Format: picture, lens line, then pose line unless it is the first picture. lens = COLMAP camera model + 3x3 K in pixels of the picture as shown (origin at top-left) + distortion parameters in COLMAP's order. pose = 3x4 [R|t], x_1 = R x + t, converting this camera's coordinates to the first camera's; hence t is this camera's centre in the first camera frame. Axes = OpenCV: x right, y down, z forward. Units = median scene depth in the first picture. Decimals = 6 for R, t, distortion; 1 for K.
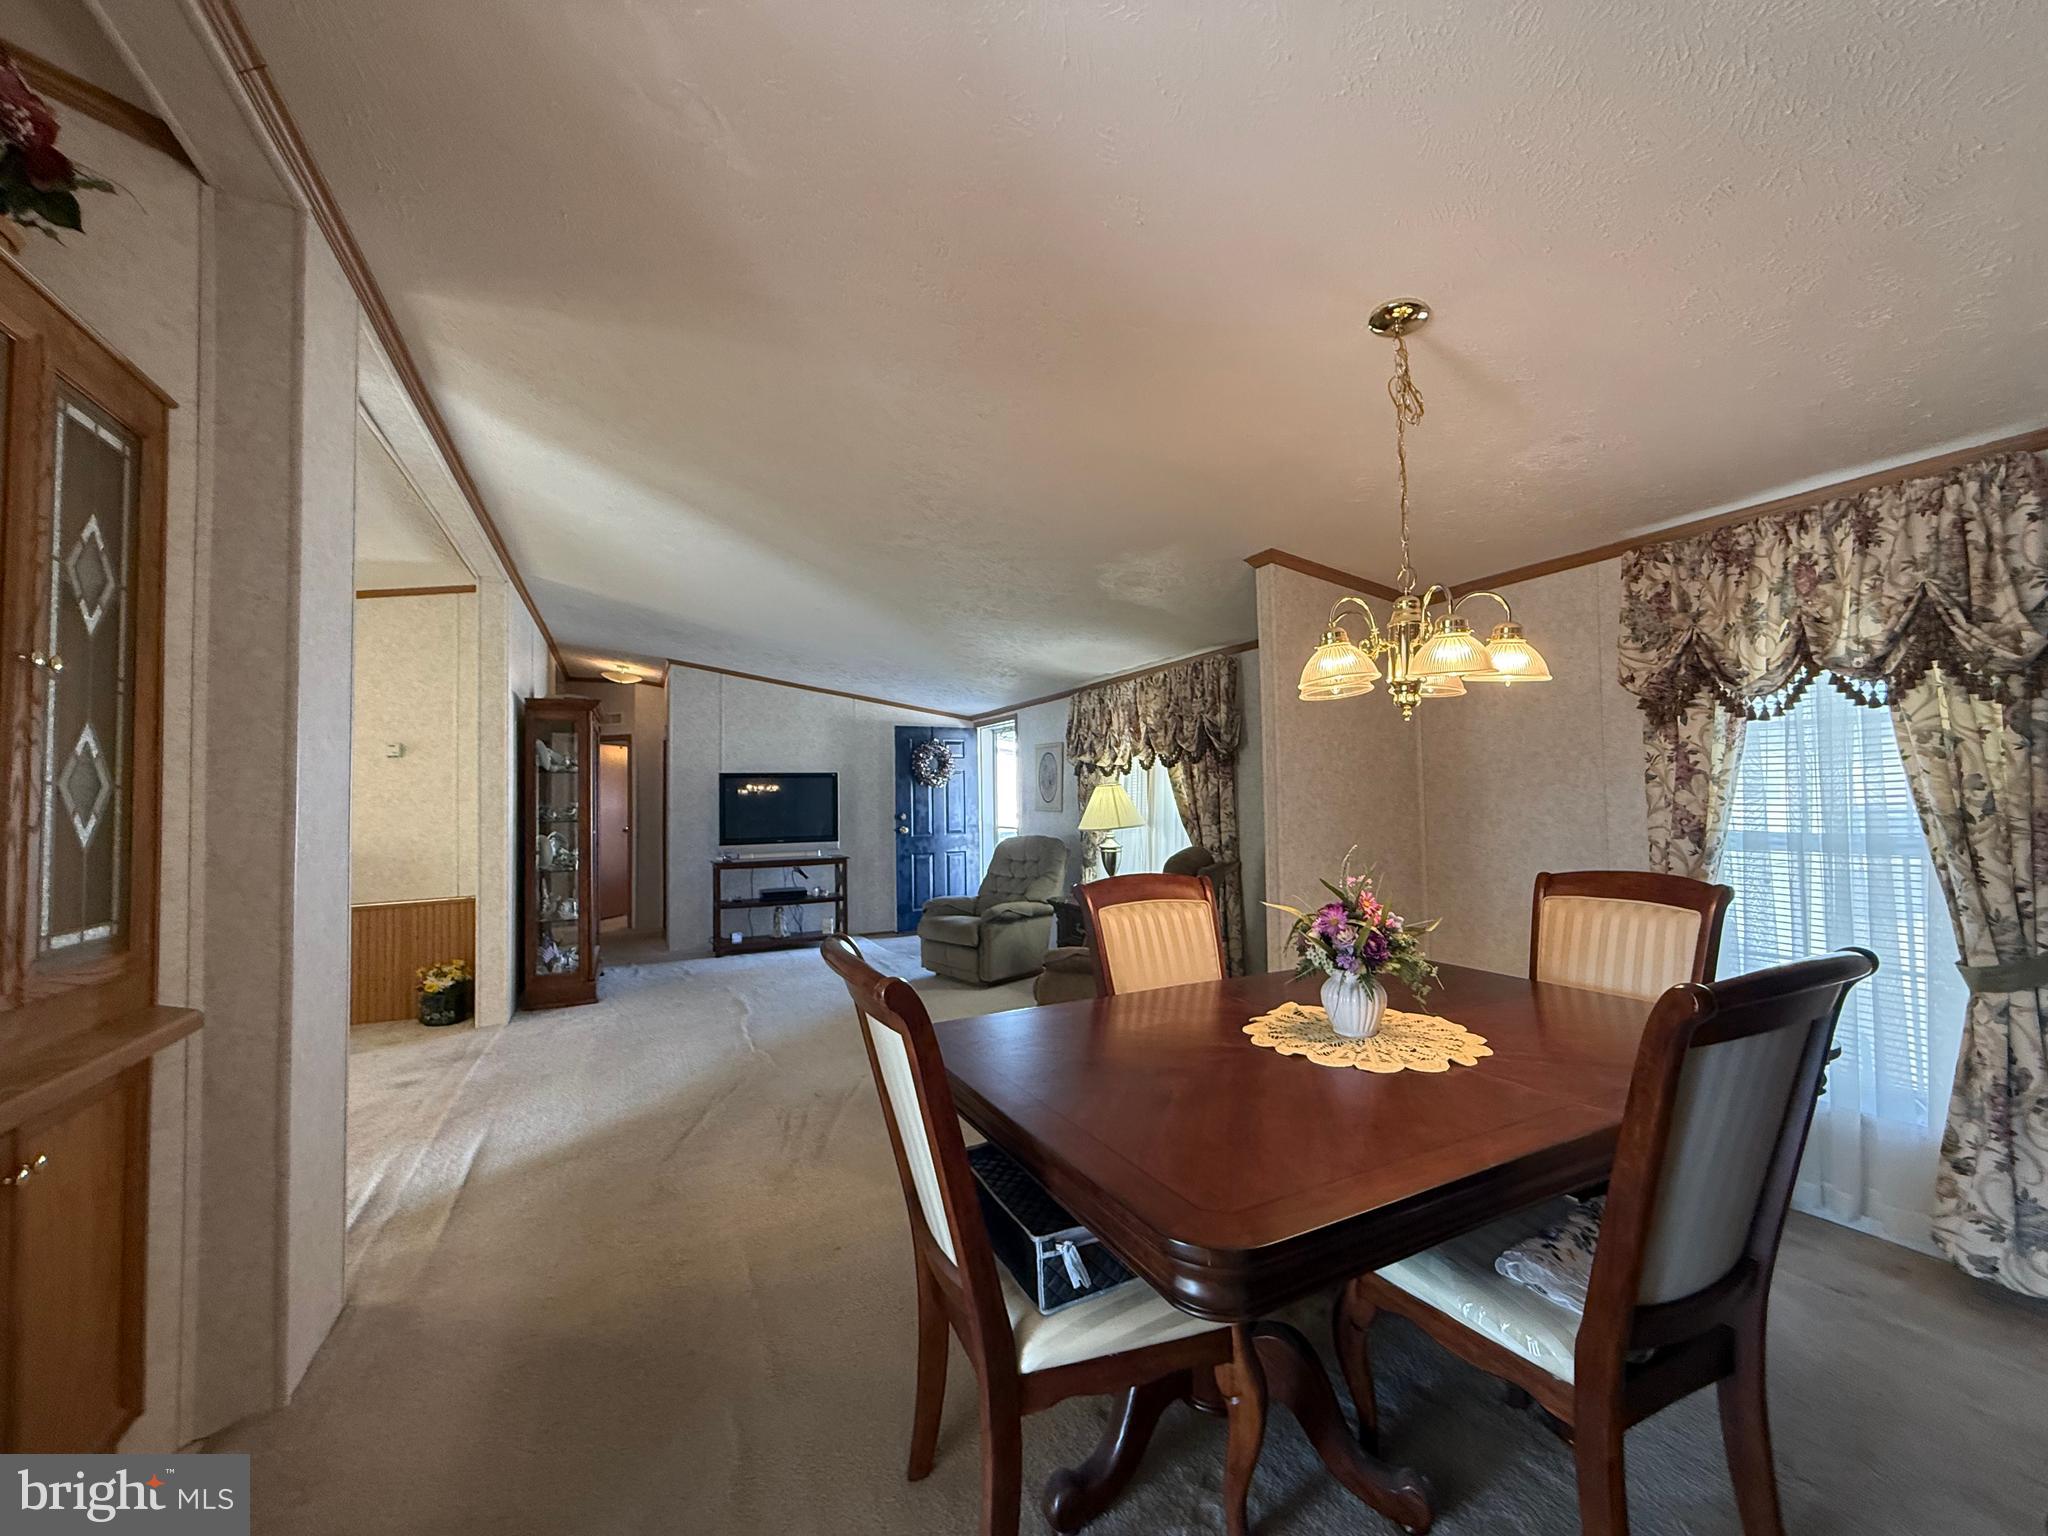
lens RADIAL K [[802.8, 0, 1019.7], [0, 802.8, 768.5], [0, 0, 1]] dist [0.000142, 0.000008]
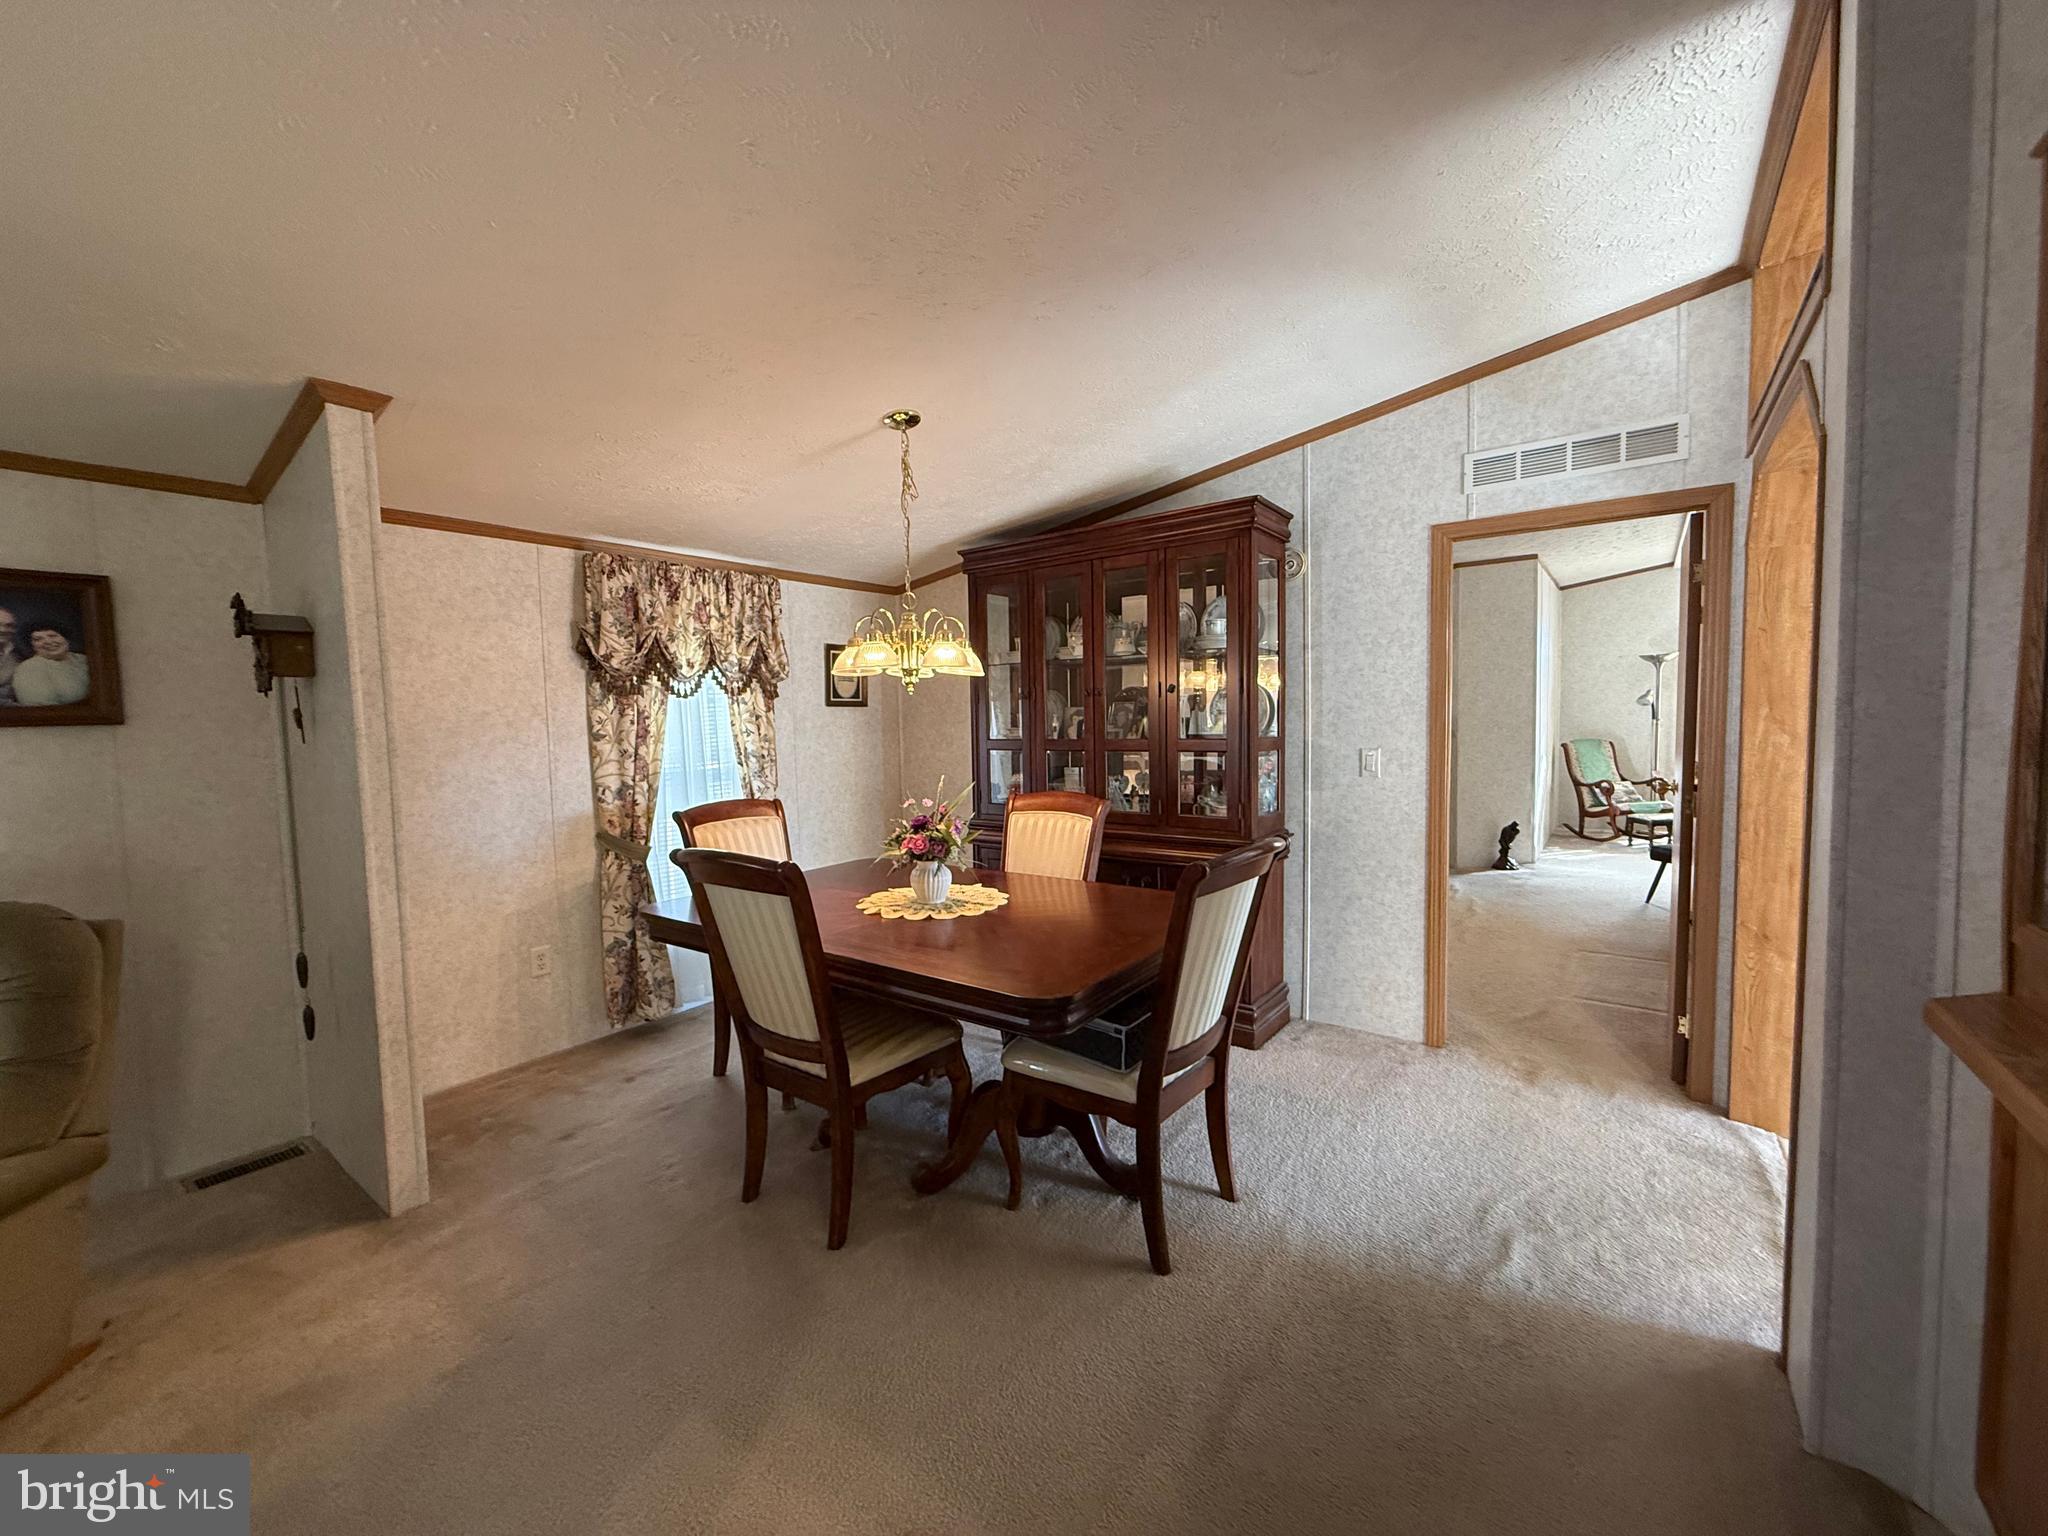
lens RADIAL K [[802.8, 0, 1020.4], [0, 802.8, 768.1], [0, 0, 1]] dist [0.000142, 0.000008]
pose [[-0.444480, -0.029560, 0.895301, -0.682401], [-0.001965, 0.999485, 0.032024, 0.020860], [-0.895787, 0.012475, -0.444309, 1.047373]]
